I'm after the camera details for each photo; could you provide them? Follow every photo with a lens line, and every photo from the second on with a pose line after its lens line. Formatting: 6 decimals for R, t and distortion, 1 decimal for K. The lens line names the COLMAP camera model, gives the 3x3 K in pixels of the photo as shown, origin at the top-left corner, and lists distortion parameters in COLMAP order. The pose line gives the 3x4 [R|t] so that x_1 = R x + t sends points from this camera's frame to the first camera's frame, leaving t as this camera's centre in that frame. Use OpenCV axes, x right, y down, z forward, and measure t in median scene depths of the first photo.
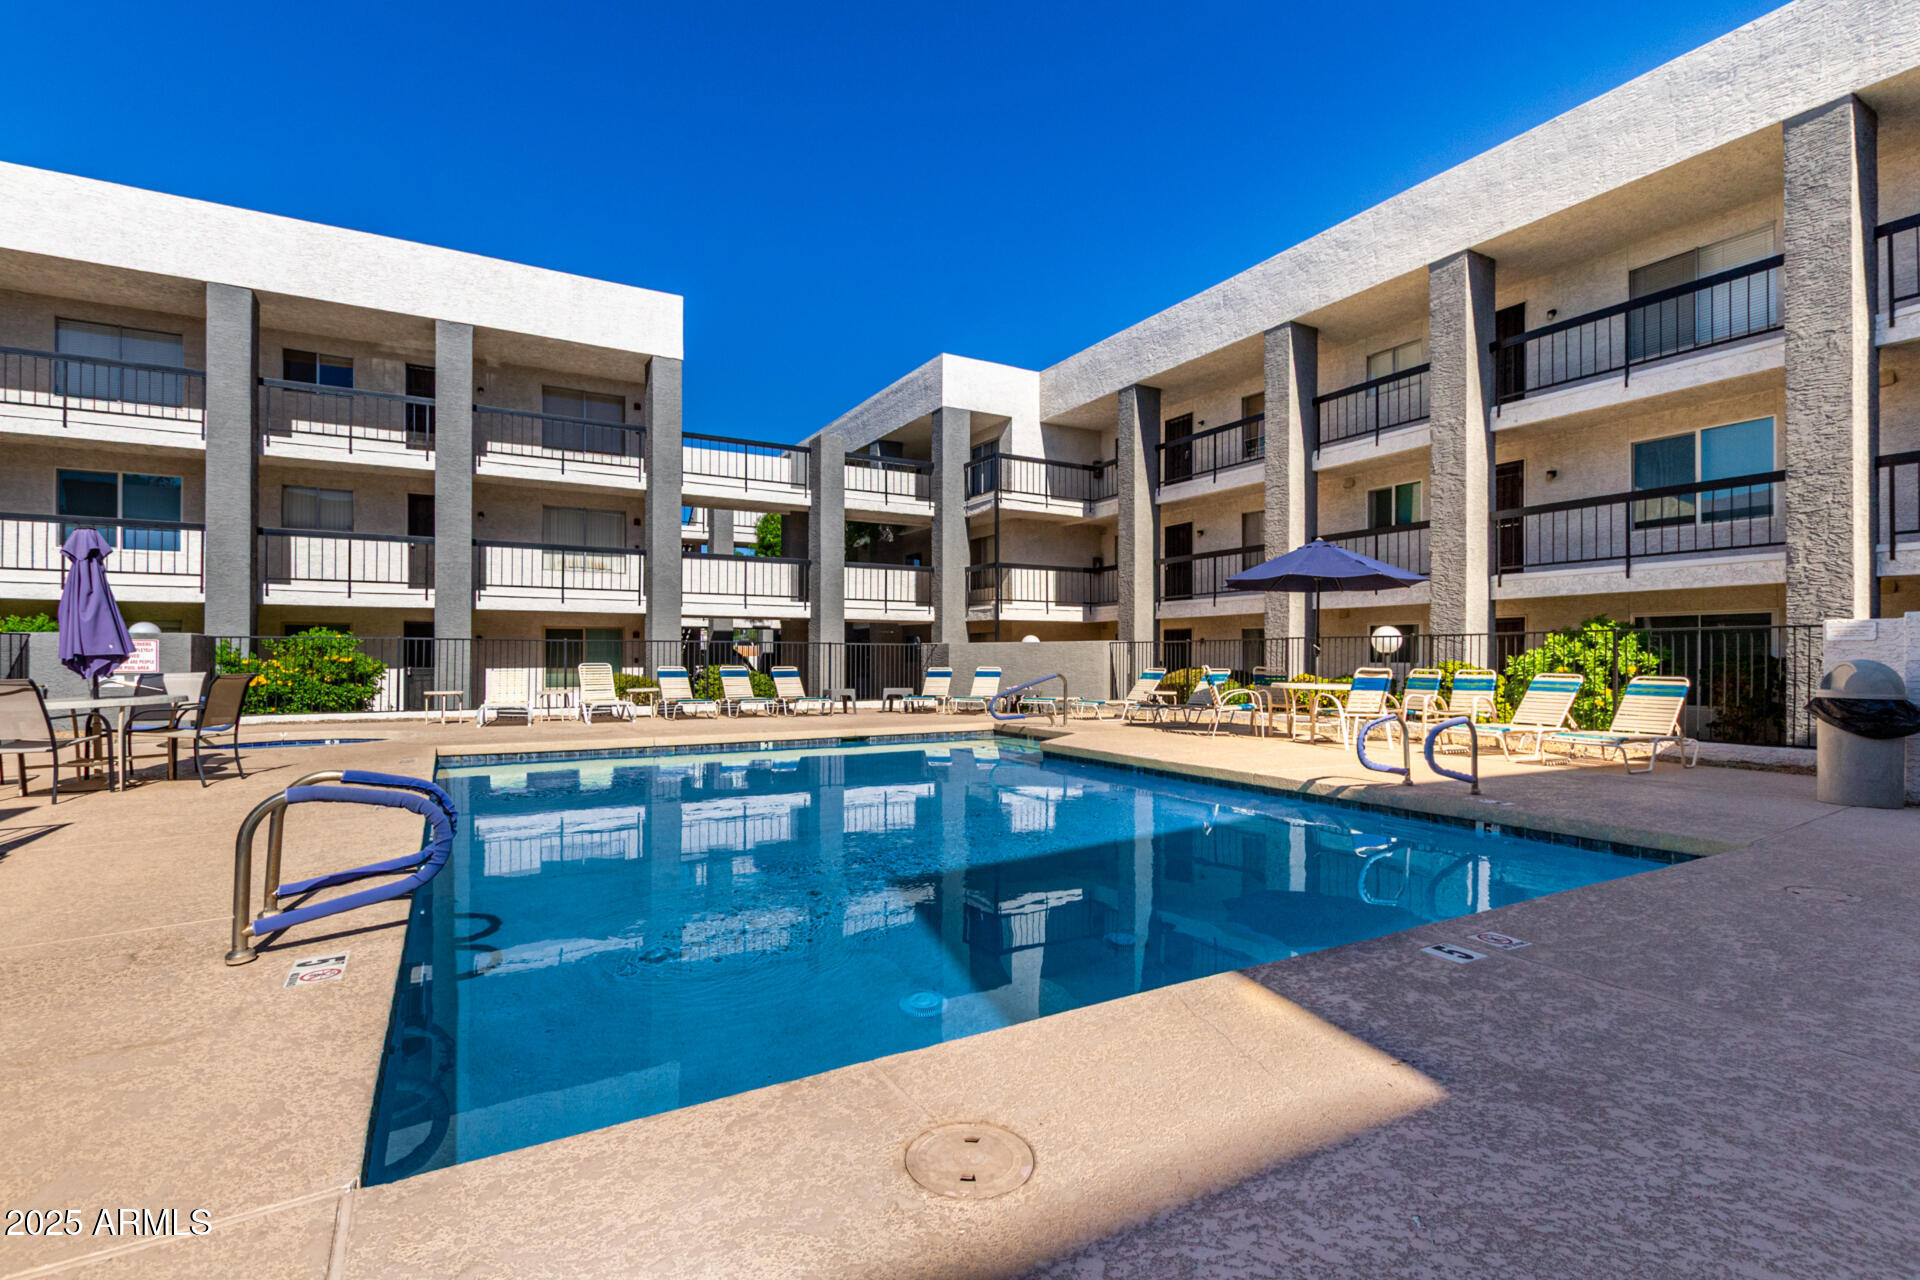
lens RADIAL K [[882.9, 0, 927.4], [0, 882.9, 656.9], [0, 0, 1]] dist [0.007626, -0.002862]
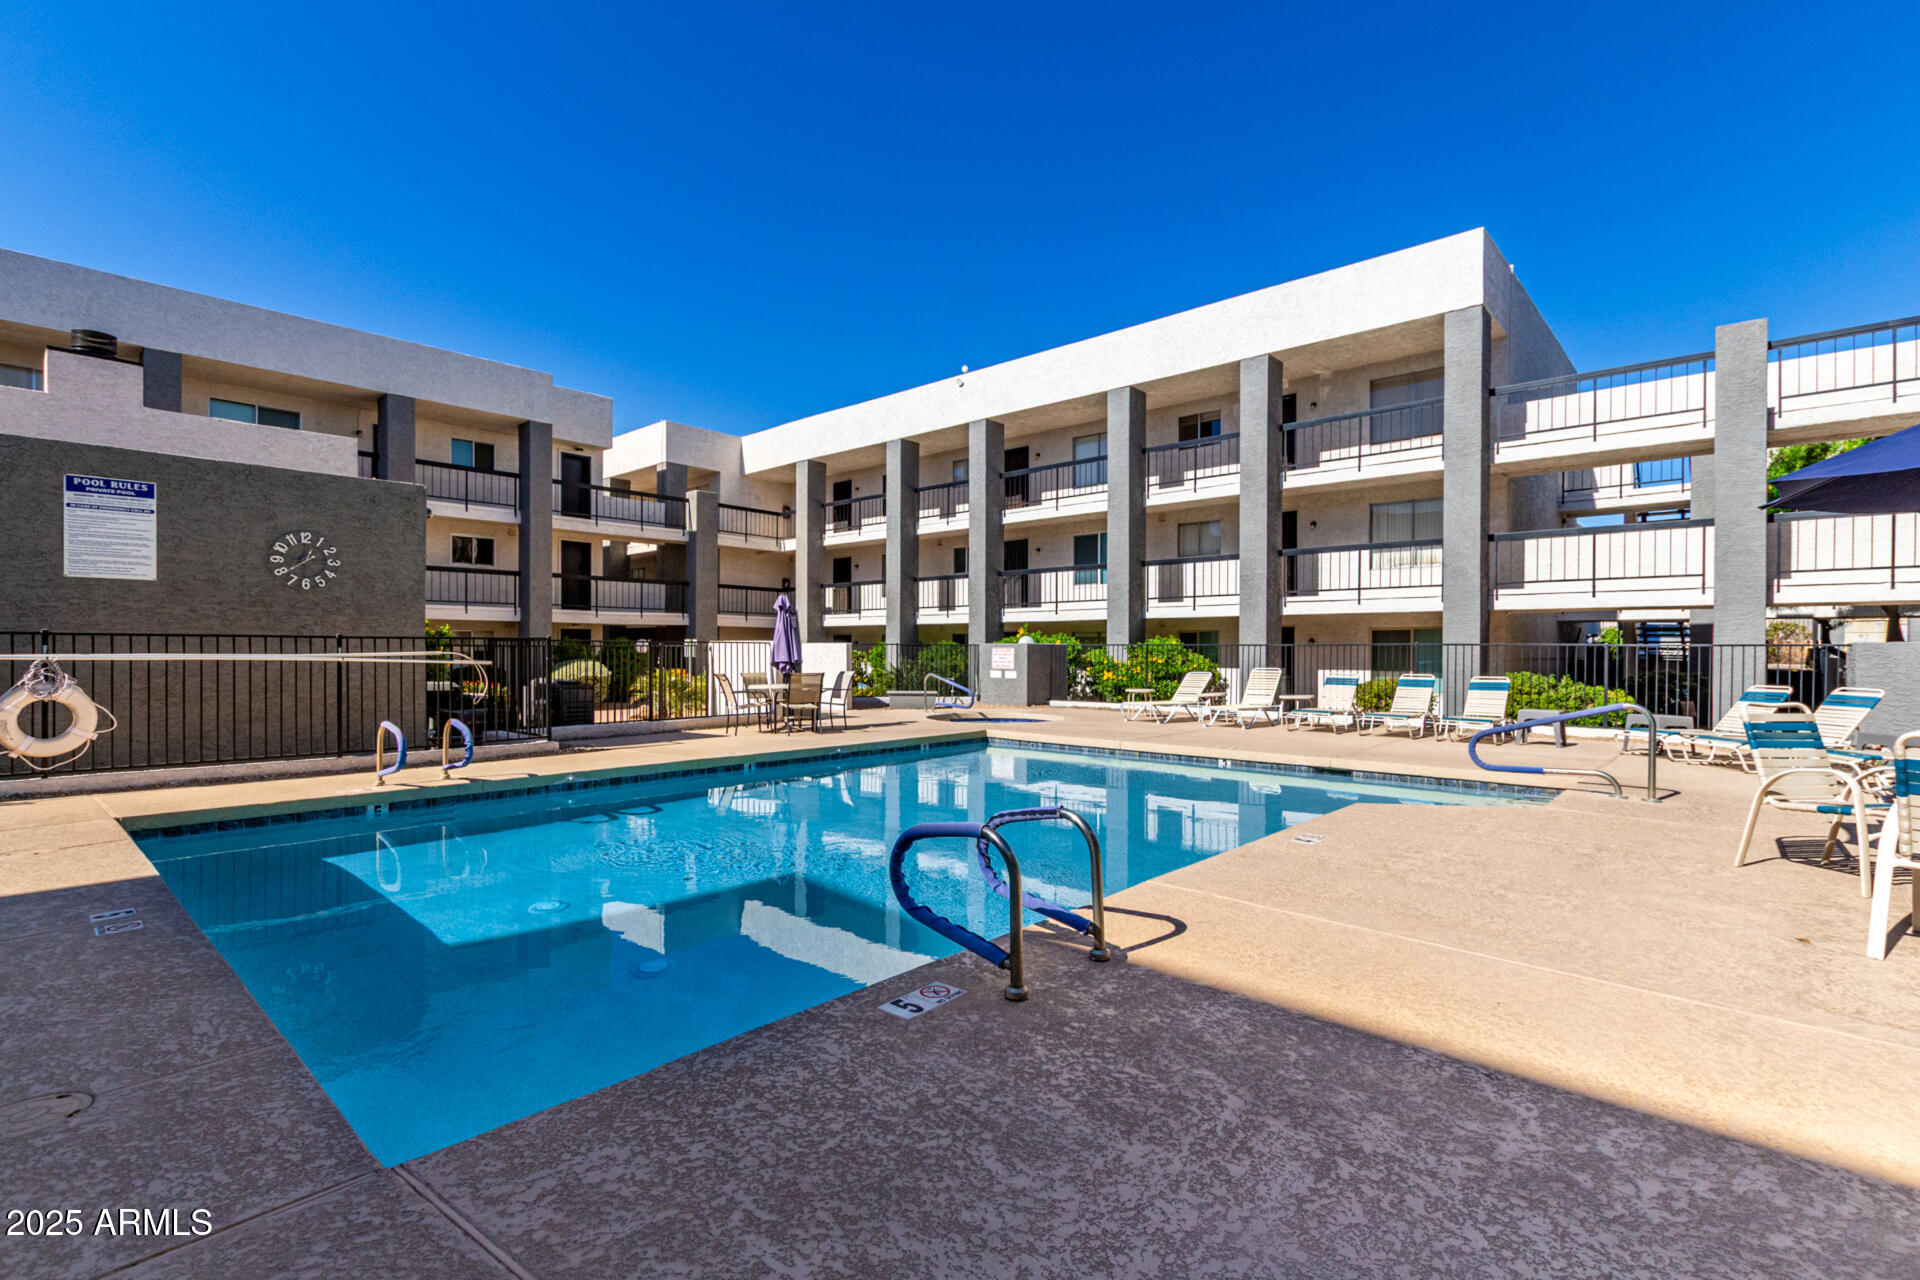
lens RADIAL K [[958.5, 0, 953.8], [0, 958.5, 634.5], [0, 0, 1]] dist [0.017934, -0.000337]
pose [[0.285554, -0.020323, -0.958147, 0.447467], [-0.007206, 0.999701, -0.023352, -0.000824], [0.958336, 0.013573, 0.285322, 0.269266]]
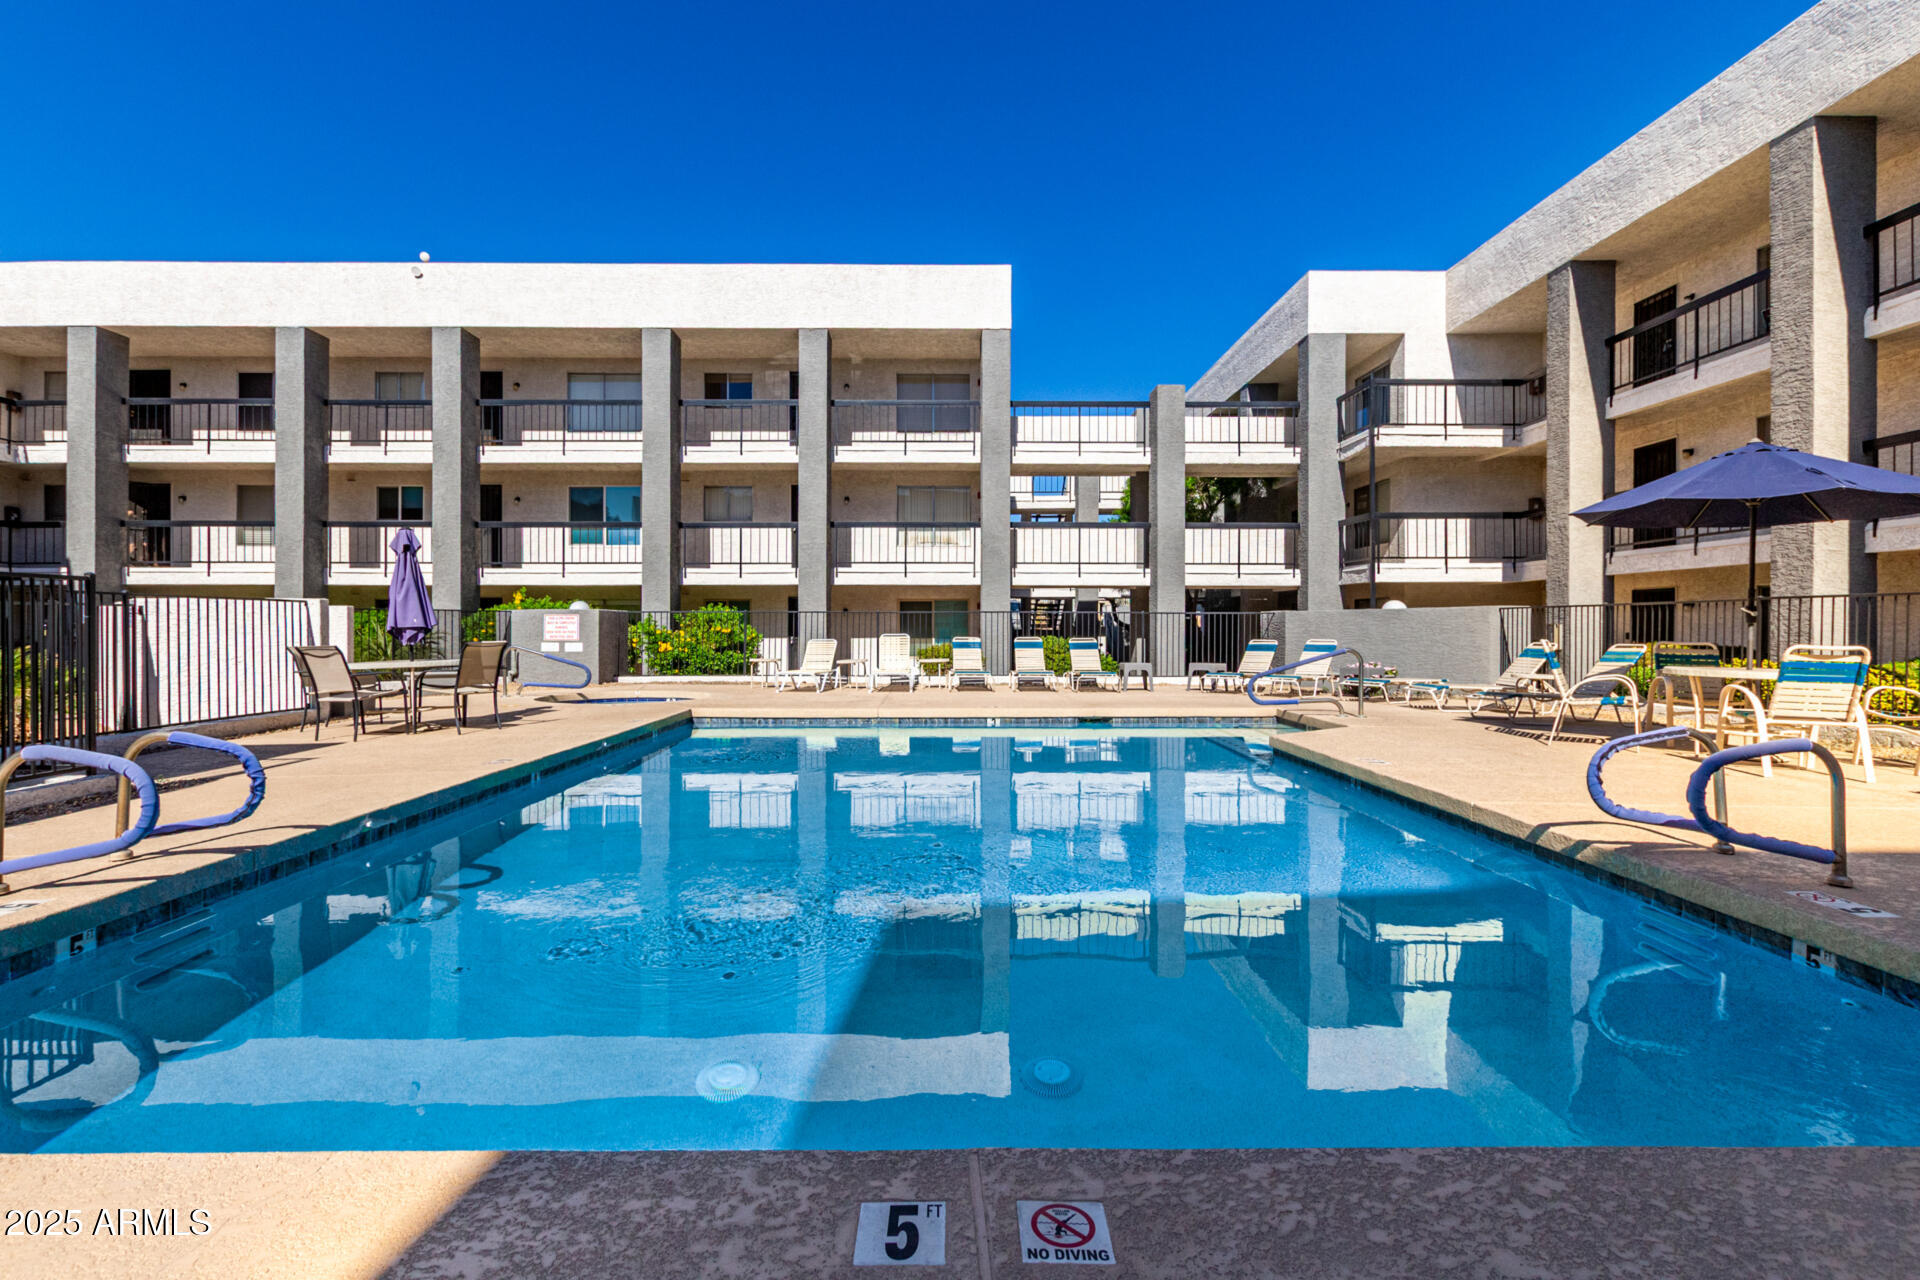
lens RADIAL K [[882.9, 0, 949.2], [0, 882.9, 627.3], [0, 0, 1]] dist [0.007626, -0.002862]
pose [[0.876580, -0.001040, -0.481255, 0.136688], [0.000769, 0.999999, -0.000760, 0.000331], [0.481256, 0.000296, 0.876580, 0.093996]]
